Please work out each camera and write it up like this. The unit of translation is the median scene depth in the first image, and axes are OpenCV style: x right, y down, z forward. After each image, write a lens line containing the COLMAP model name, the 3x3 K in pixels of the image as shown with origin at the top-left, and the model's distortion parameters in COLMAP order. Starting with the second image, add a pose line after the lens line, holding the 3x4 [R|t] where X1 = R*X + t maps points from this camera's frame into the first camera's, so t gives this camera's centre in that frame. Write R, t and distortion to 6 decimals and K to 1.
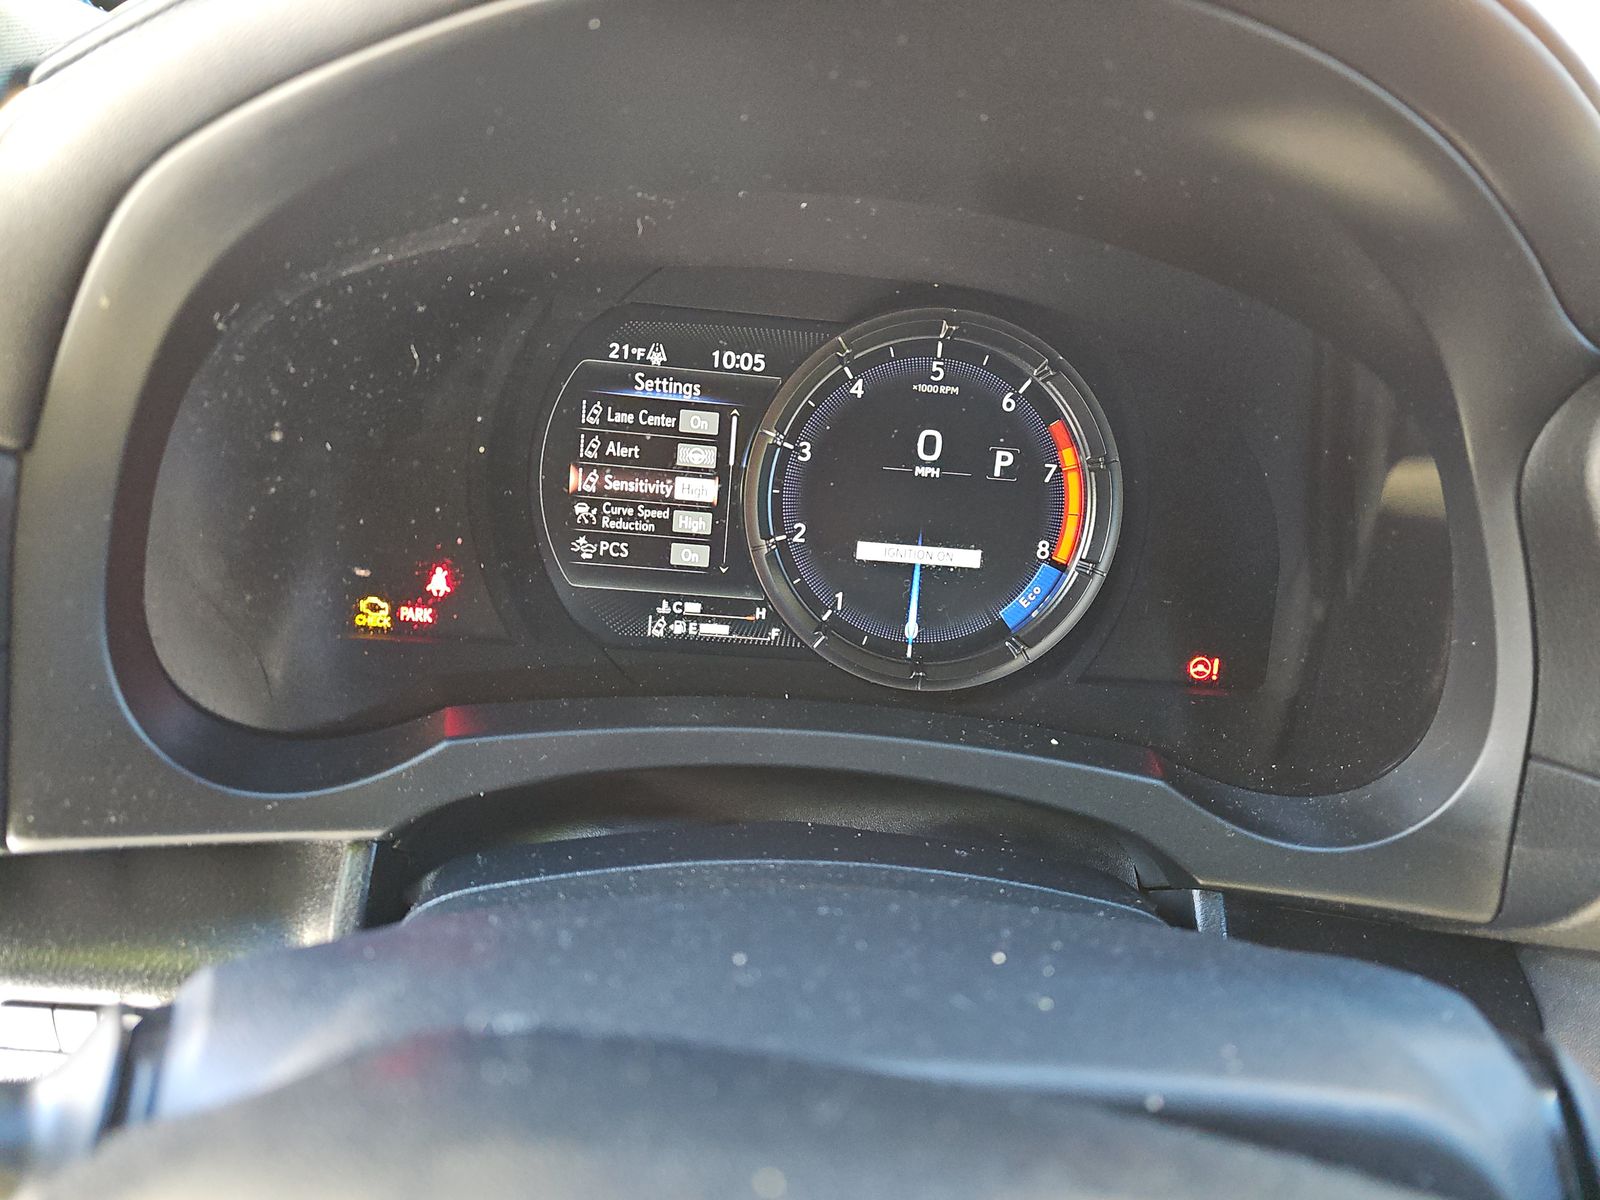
lens RADIAL K [[1056.9, 0, 803.7], [0, 1056.9, 611.1], [0, 0, 1]] dist [0.067073, -0.069129]
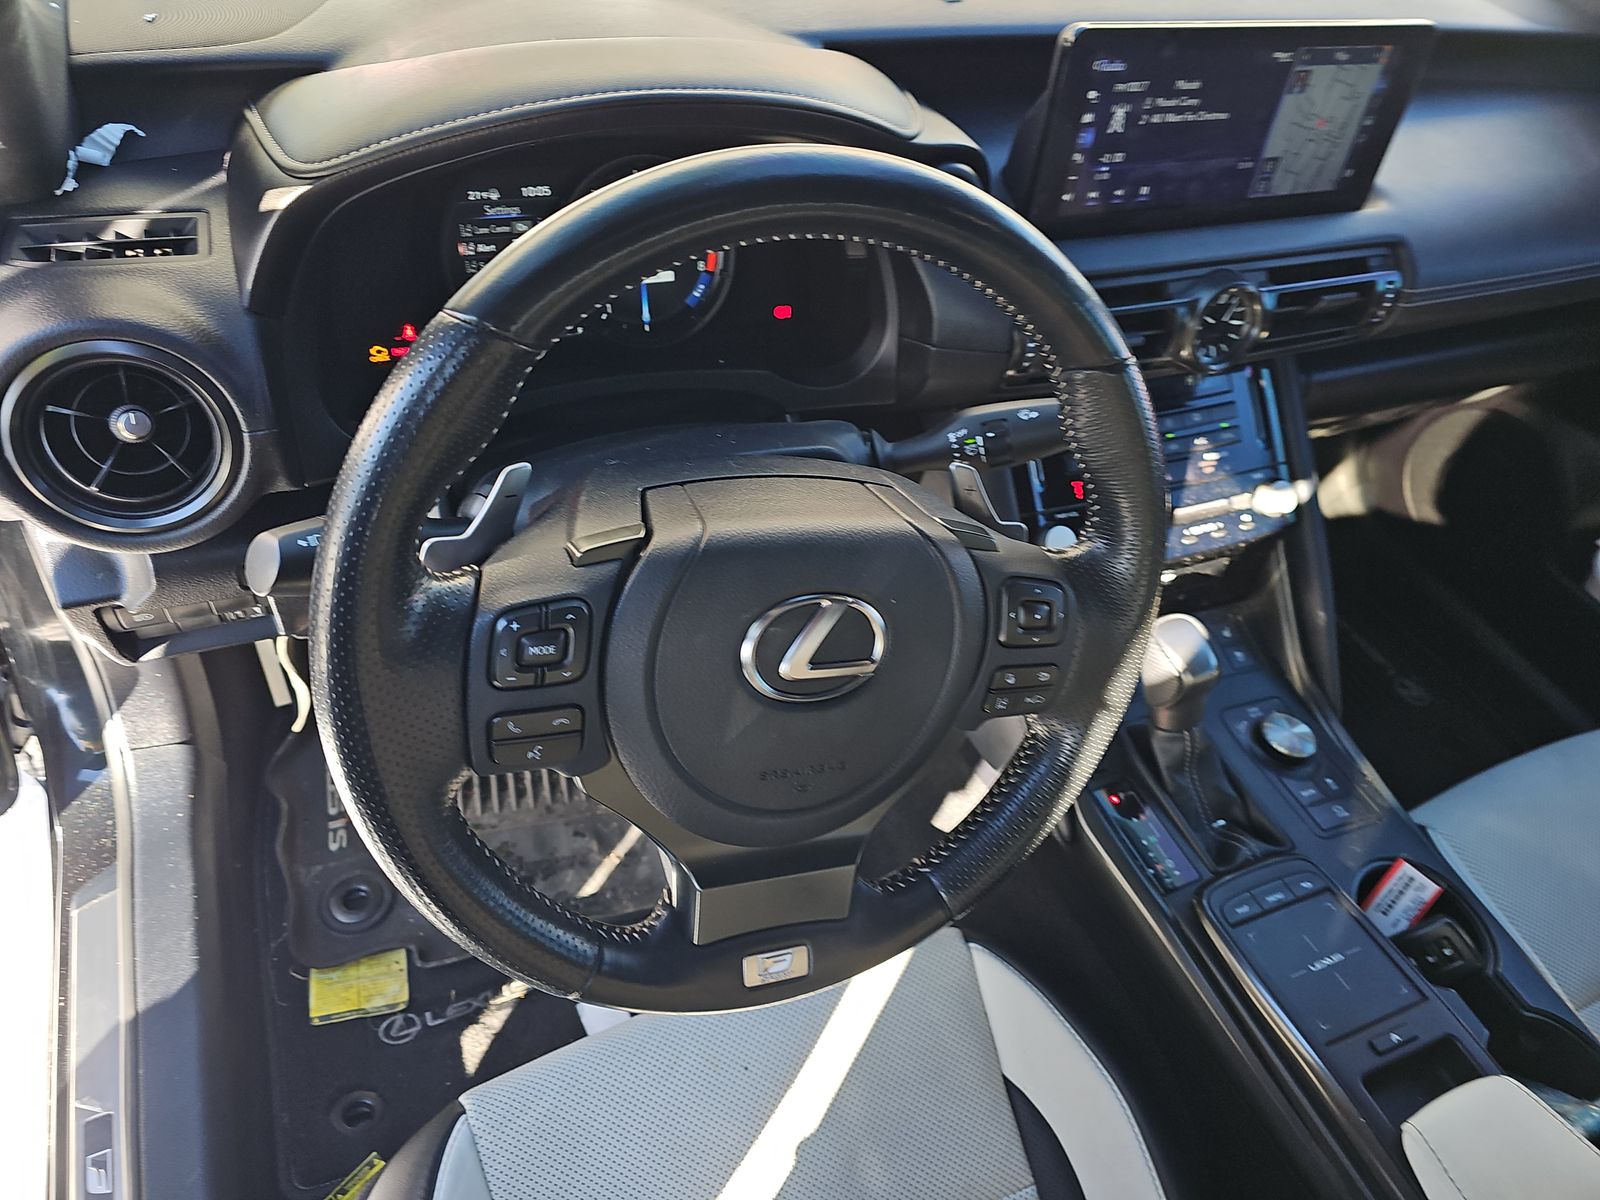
lens RADIAL K [[1056.9, 0, 803.7], [0, 1056.9, 611.1], [0, 0, 1]] dist [0.067073, -0.069129]
pose [[0.935197, -0.238869, 0.261434, -0.299697], [0.124126, 0.912522, 0.389740, -0.236414], [-0.331661, -0.332033, 0.883037, -1.150104]]
